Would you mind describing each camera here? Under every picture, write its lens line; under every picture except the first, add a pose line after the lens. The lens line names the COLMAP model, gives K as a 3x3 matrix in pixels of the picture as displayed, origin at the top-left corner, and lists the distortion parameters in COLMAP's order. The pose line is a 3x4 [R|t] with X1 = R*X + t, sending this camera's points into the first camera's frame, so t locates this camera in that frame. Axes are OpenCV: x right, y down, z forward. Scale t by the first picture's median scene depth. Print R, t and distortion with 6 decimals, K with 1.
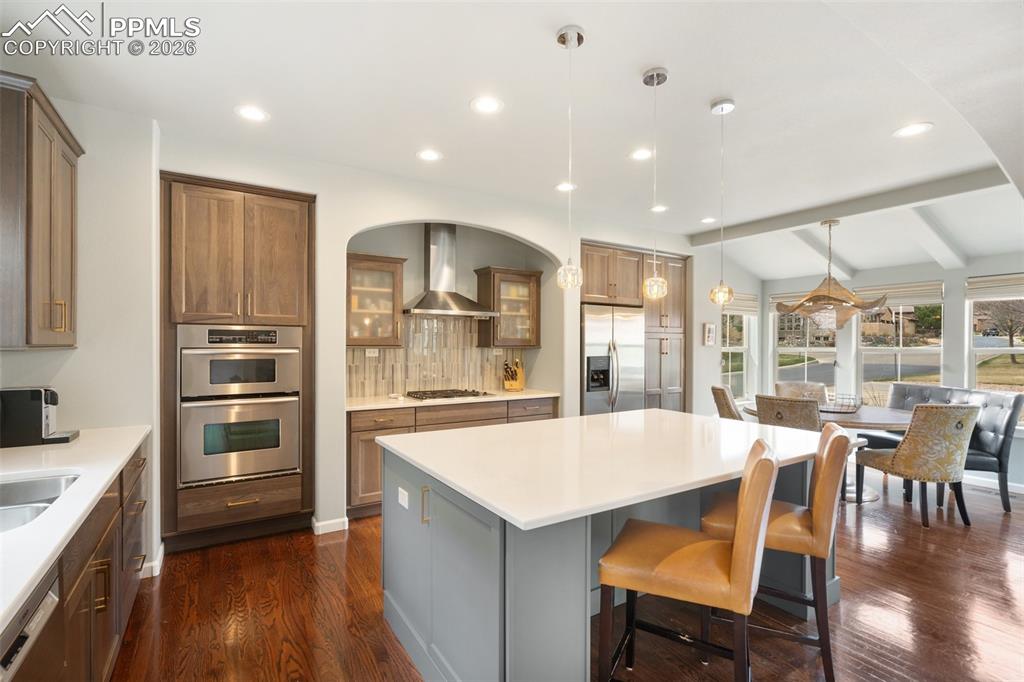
lens RADIAL K [[471.3, 0, 497.4], [0, 471.3, 346.7], [0, 0, 1]] dist [-0.009977, 0.005416]
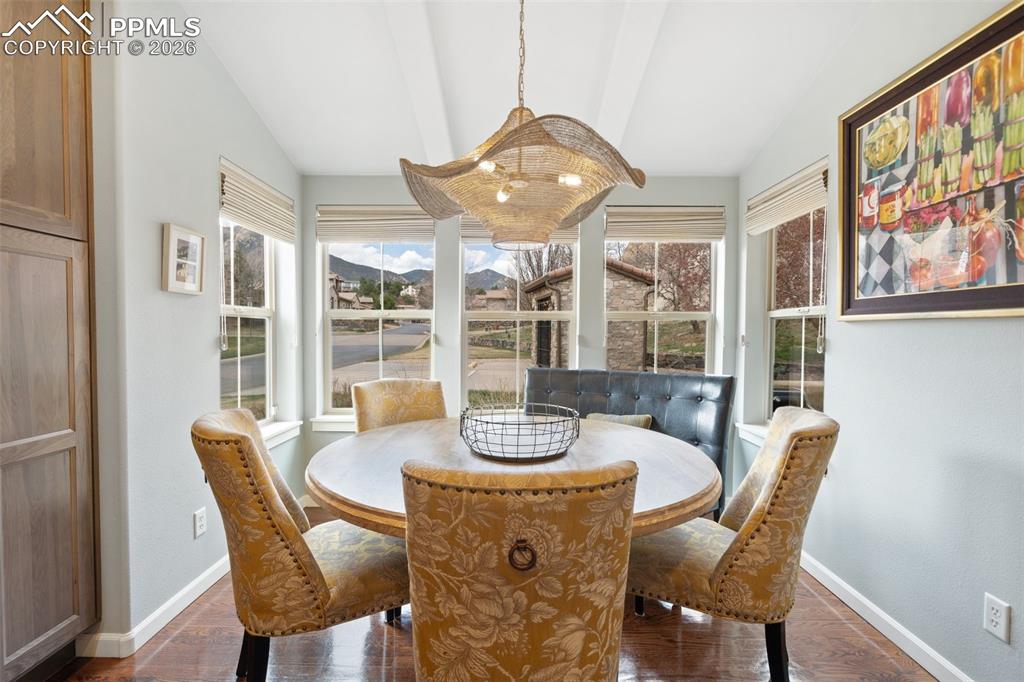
lens RADIAL K [[471.3, 0, 503.7], [0, 471.3, 344.4], [0, 0, 1]] dist [-0.009977, 0.005416]
pose [[0.532011, -0.024649, 0.846379, 0.354146], [0.003701, 0.999634, 0.026787, 0.034128], [-0.846730, -0.011119, 0.531907, 0.772863]]
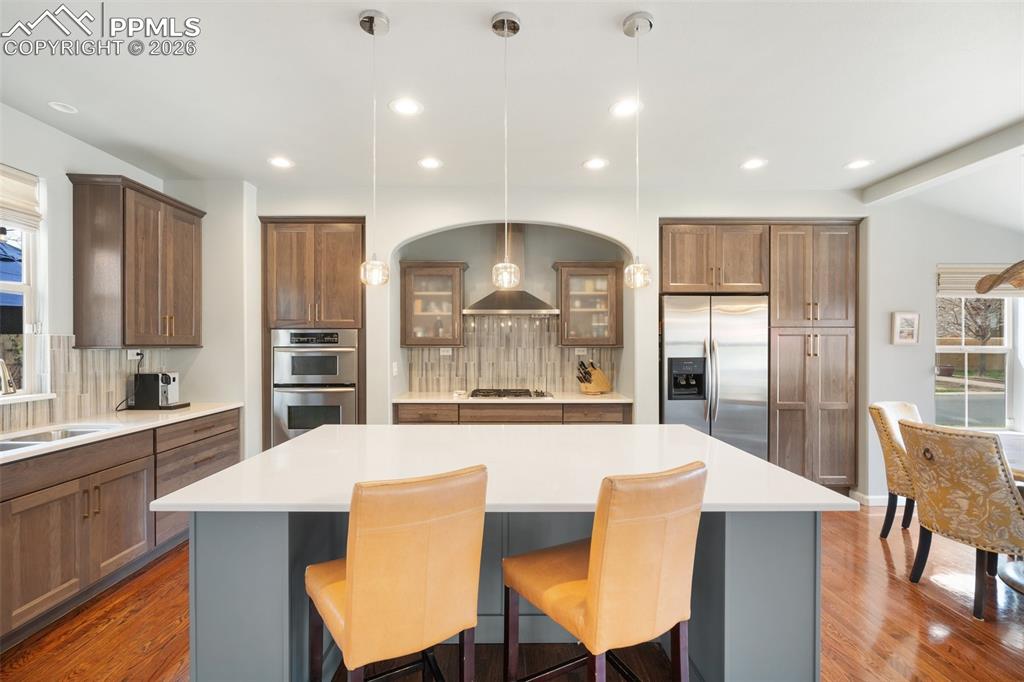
lens RADIAL K [[471.3, 0, 496.2], [0, 471.3, 347.4], [0, 0, 1]] dist [-0.009977, 0.005416]
pose [[0.850255, 0.000237, -0.526371, 0.382964], [0.000254, 1.000000, 0.000860, 0.002018], [0.526371, -0.000865, 0.850254, 0.133135]]
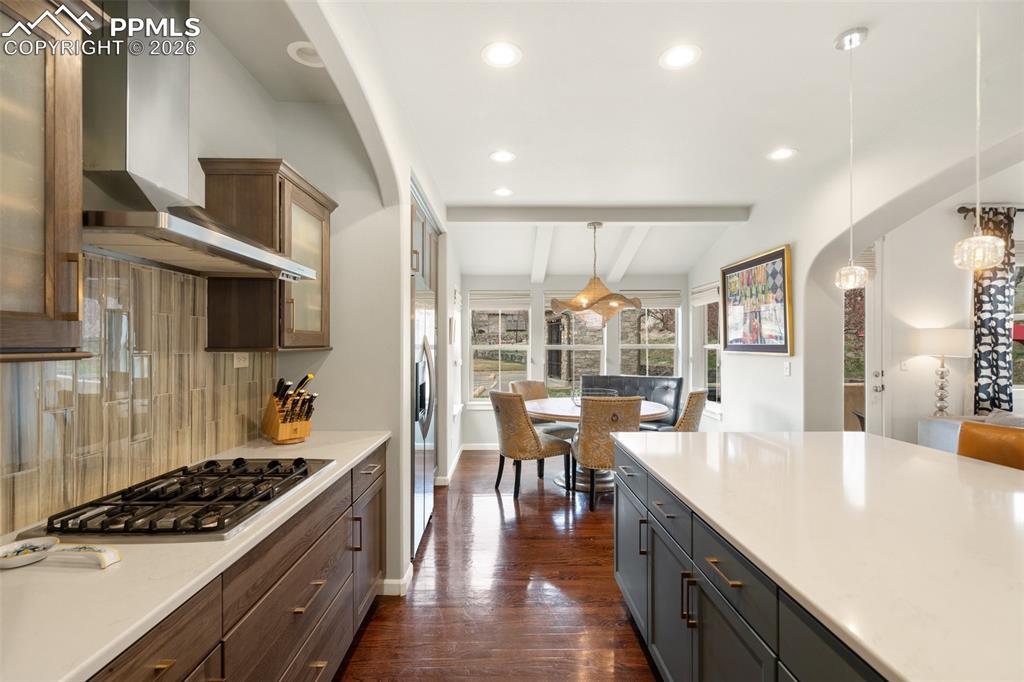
lens RADIAL K [[471.3, 0, 508.6], [0, 471.3, 344.8], [0, 0, 1]] dist [-0.009977, 0.005416]
pose [[0.510627, -0.006971, 0.859774, -0.277114], [0.010741, 0.999941, 0.001728, -0.001850], [-0.859735, 0.008353, 0.510671, 0.608917]]
